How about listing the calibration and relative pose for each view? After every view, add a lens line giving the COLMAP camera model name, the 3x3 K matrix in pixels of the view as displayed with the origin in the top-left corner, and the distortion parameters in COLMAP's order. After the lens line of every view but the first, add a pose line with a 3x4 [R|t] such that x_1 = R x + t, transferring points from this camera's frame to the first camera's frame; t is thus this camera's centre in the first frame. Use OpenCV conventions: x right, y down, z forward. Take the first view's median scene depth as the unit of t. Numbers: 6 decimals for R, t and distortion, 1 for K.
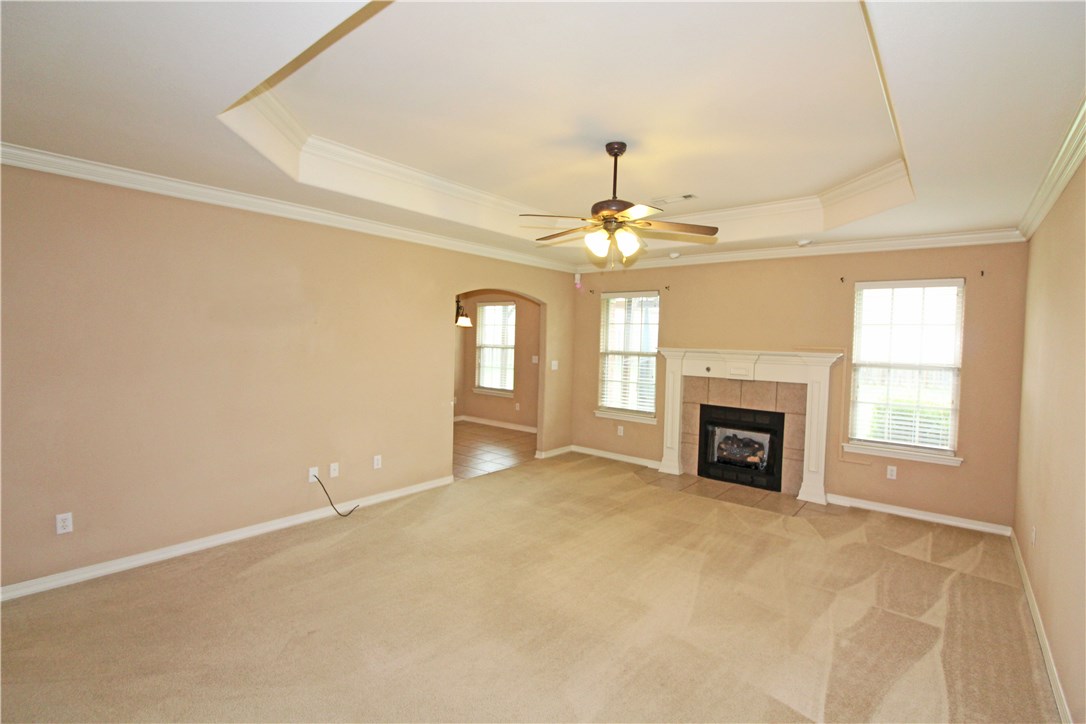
lens RADIAL K [[502.2, 0, 546.3], [0, 502.2, 360.3], [0, 0, 1]] dist [-0.013541, -0.001579]
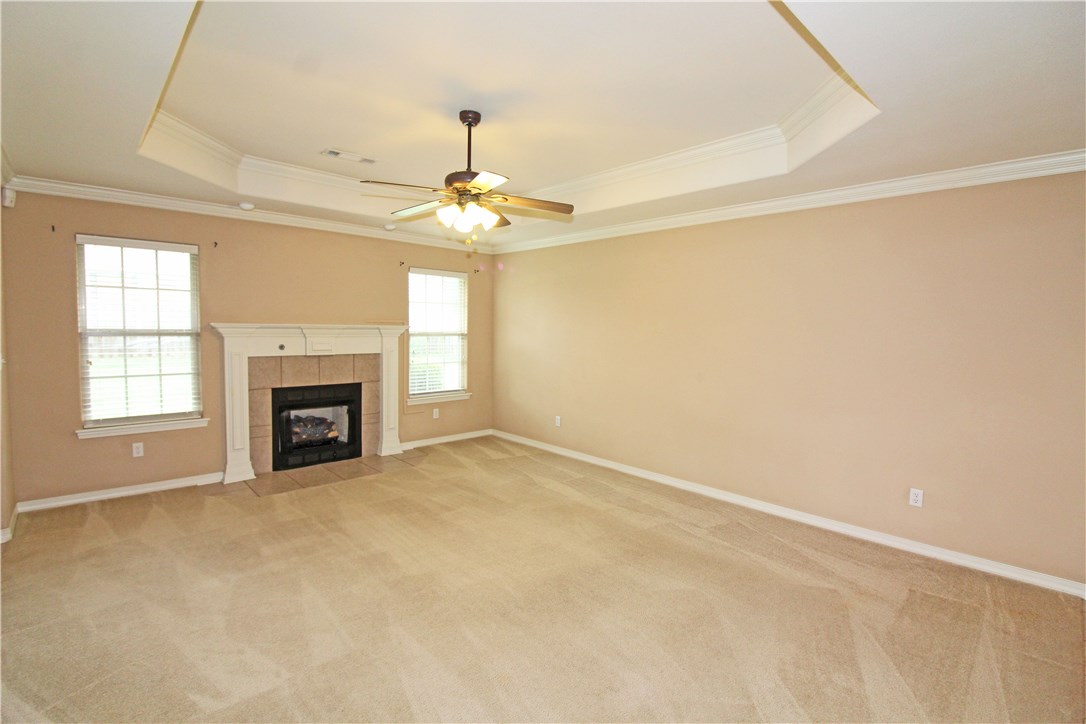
lens RADIAL K [[502.2, 0, 561.2], [0, 502.2, 358.4], [0, 0, 1]] dist [-0.013541, -0.001579]
pose [[0.110910, -0.091476, 0.989612, -0.527451], [0.021041, 0.995748, 0.089685, -0.032824], [-0.993608, 0.010876, 0.112363, 0.454599]]
